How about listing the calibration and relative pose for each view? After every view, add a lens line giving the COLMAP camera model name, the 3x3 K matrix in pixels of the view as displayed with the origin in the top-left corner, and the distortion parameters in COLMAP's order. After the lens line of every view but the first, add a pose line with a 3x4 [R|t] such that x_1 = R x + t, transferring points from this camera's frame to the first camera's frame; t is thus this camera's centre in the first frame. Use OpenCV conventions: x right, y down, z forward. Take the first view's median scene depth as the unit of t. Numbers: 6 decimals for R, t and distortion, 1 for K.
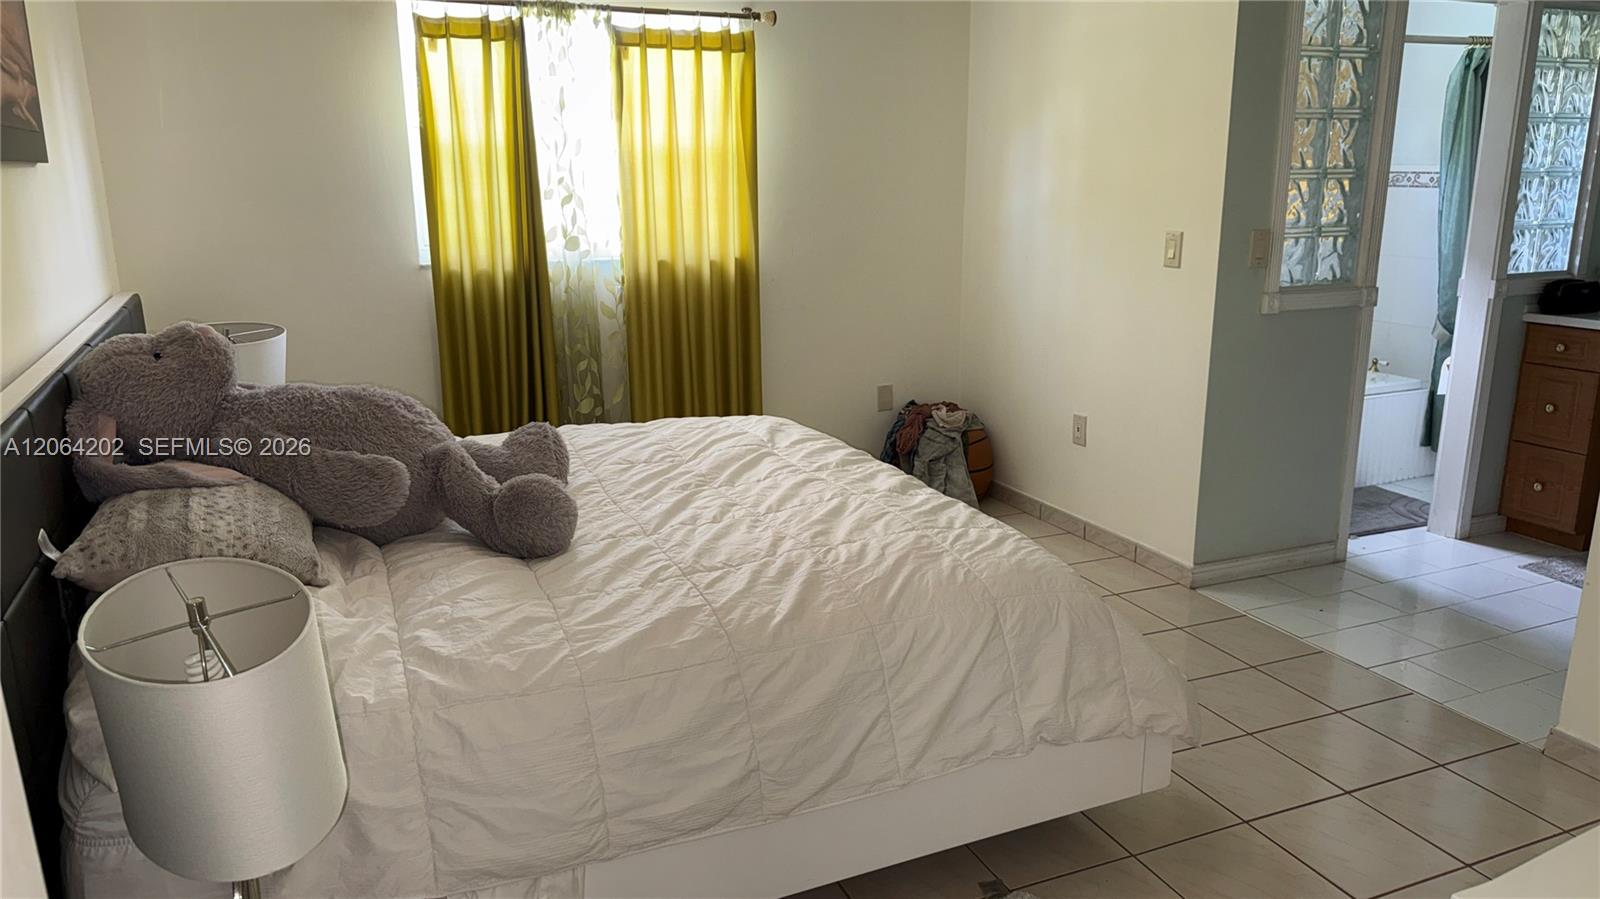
lens RADIAL K [[1107.1, 0, 800.0], [0, 1107.1, 449.5], [0, 0, 1]] dist [0.004173, -0.000250]
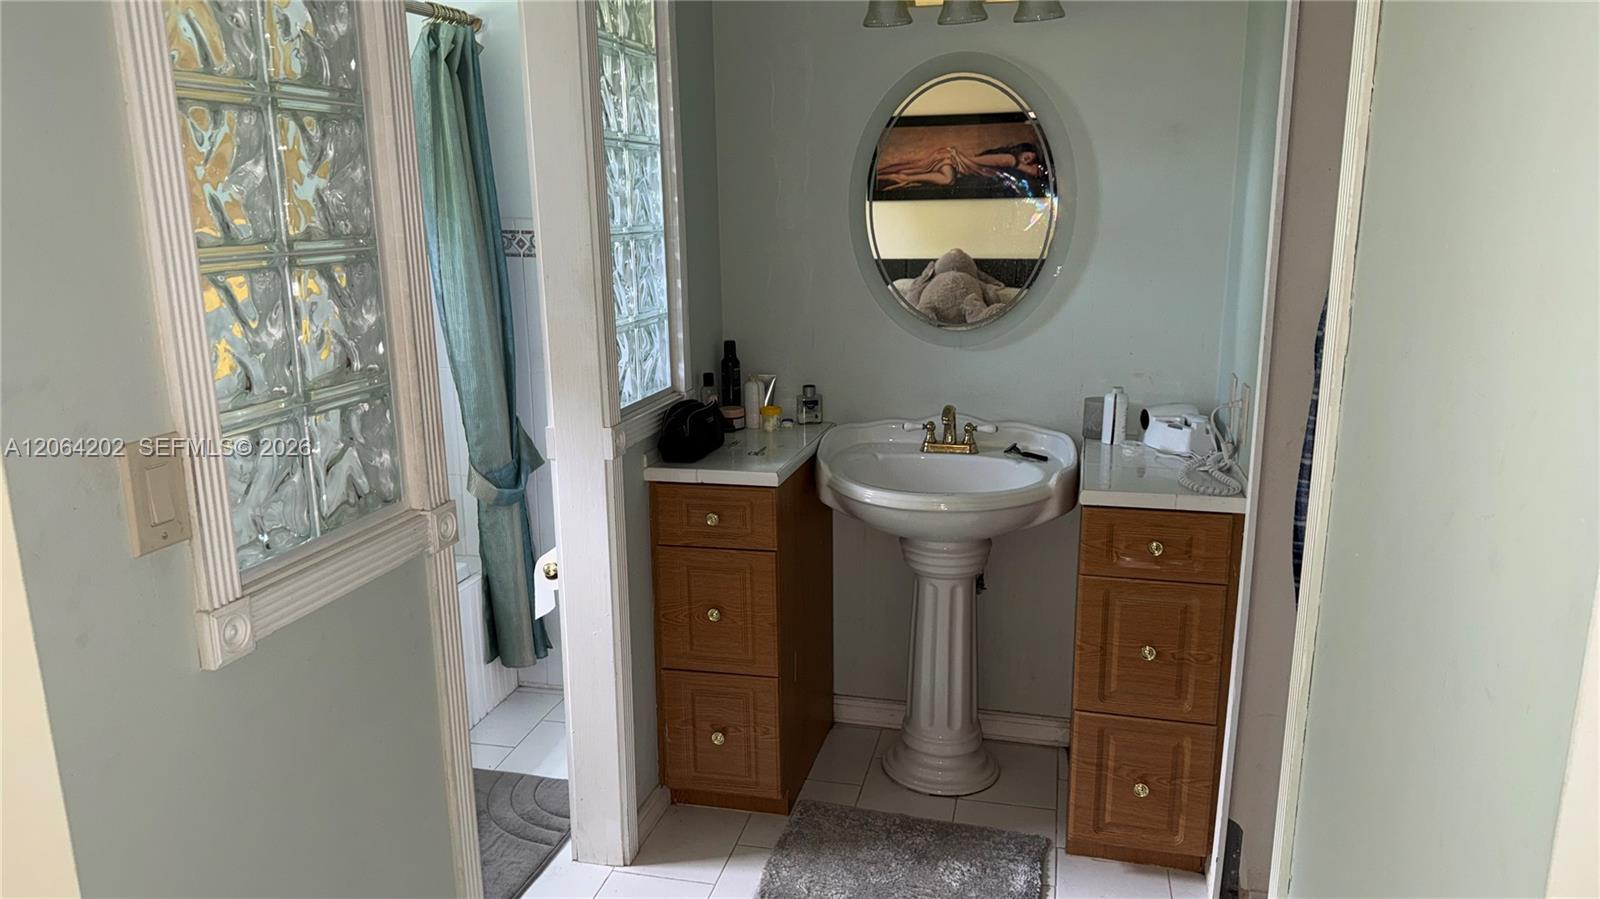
lens RADIAL K [[1101.7, 0, 800.0], [0, 1101.7, 449.5], [0, 0, 1]] dist [0.053961, -0.000392]
pose [[0.590800, -0.174913, 0.787630, 0.242022], [0.203421, 0.976973, 0.064375, -0.157295], [-0.780753, 0.122188, 0.612777, 0.582055]]
